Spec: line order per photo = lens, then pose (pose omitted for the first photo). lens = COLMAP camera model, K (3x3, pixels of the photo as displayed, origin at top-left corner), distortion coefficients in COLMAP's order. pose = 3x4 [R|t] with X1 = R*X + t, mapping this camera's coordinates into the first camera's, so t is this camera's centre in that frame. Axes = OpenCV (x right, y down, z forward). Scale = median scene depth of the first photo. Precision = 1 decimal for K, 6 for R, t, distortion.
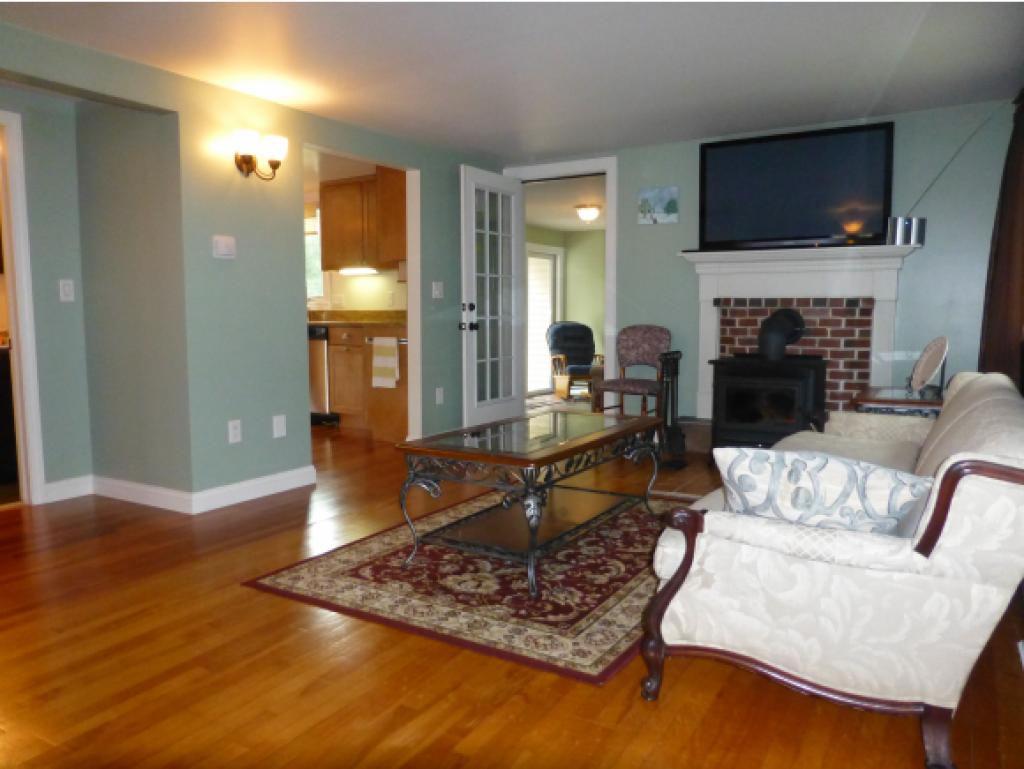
lens RADIAL K [[739.8, 0, 511.5], [0, 739.8, 386.8], [0, 0, 1]] dist [-0.030097, 0.013206]
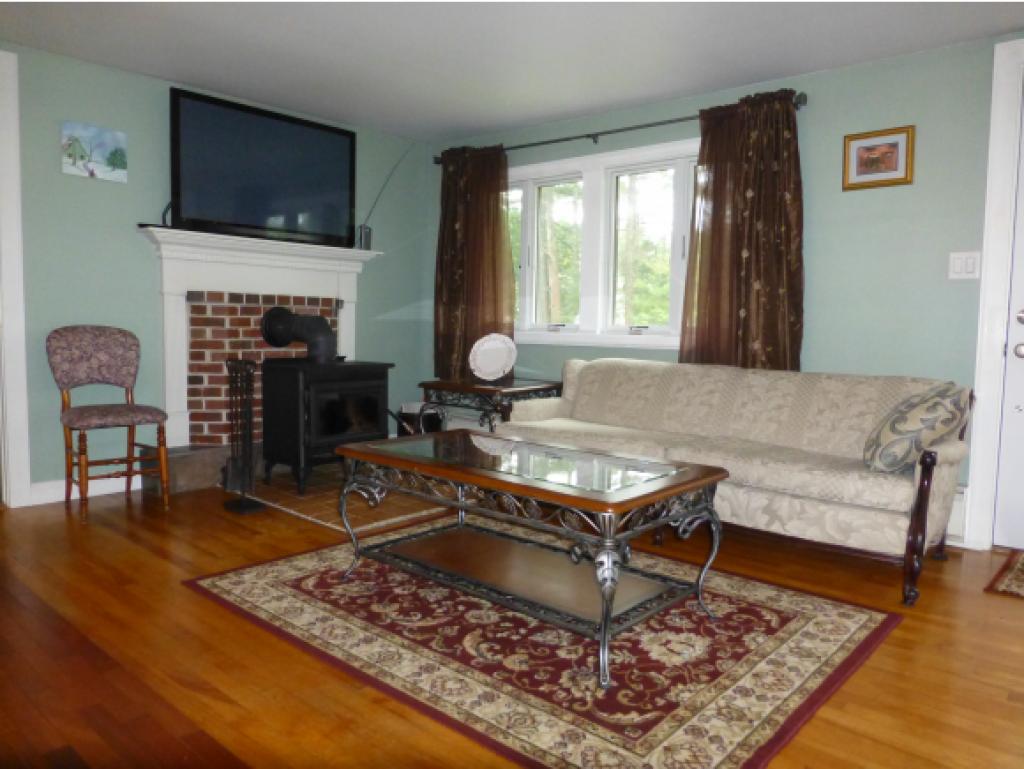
lens RADIAL K [[739.8, 0, 510.7], [0, 739.8, 384.1], [0, 0, 1]] dist [-0.030097, 0.013206]
pose [[0.167941, -0.074410, 0.982985, -0.475909], [0.083493, 0.994638, 0.061028, -0.043945], [-0.982255, 0.071823, 0.173253, 0.576491]]
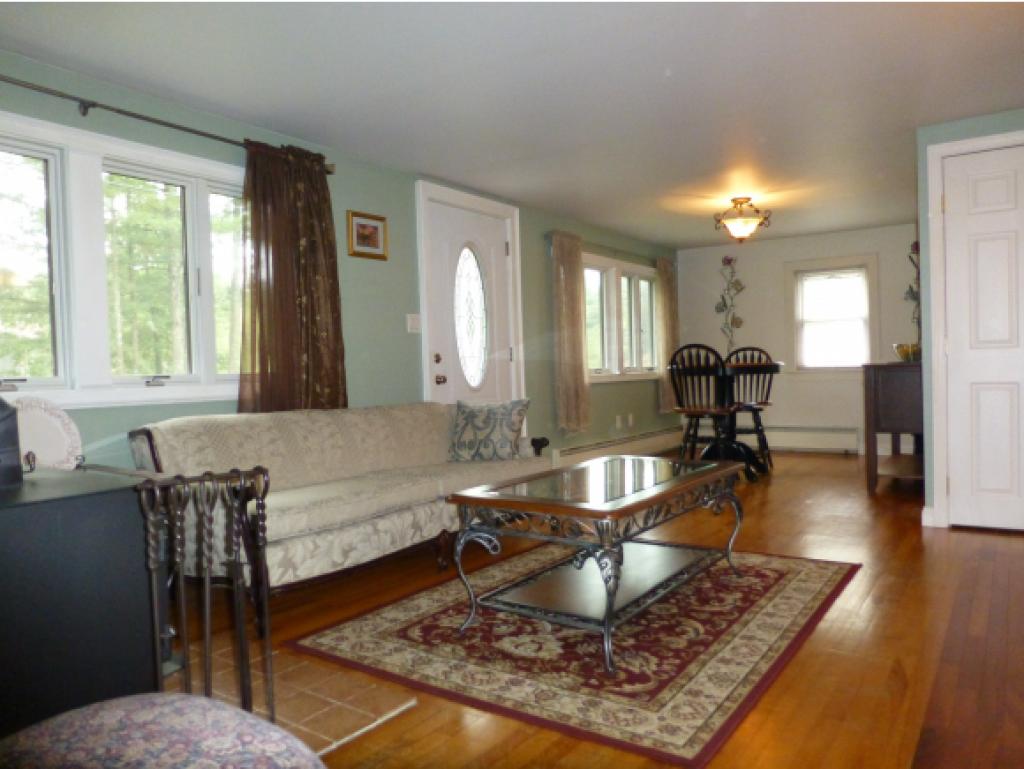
lens RADIAL K [[739.8, 0, 516.5], [0, 739.8, 382.9], [0, 0, 1]] dist [-0.030097, 0.013206]
pose [[-0.998114, 0.033515, 0.051427, 0.071046], [0.039520, 0.991916, 0.120588, -0.110169], [-0.046970, 0.122393, -0.991370, 1.244391]]
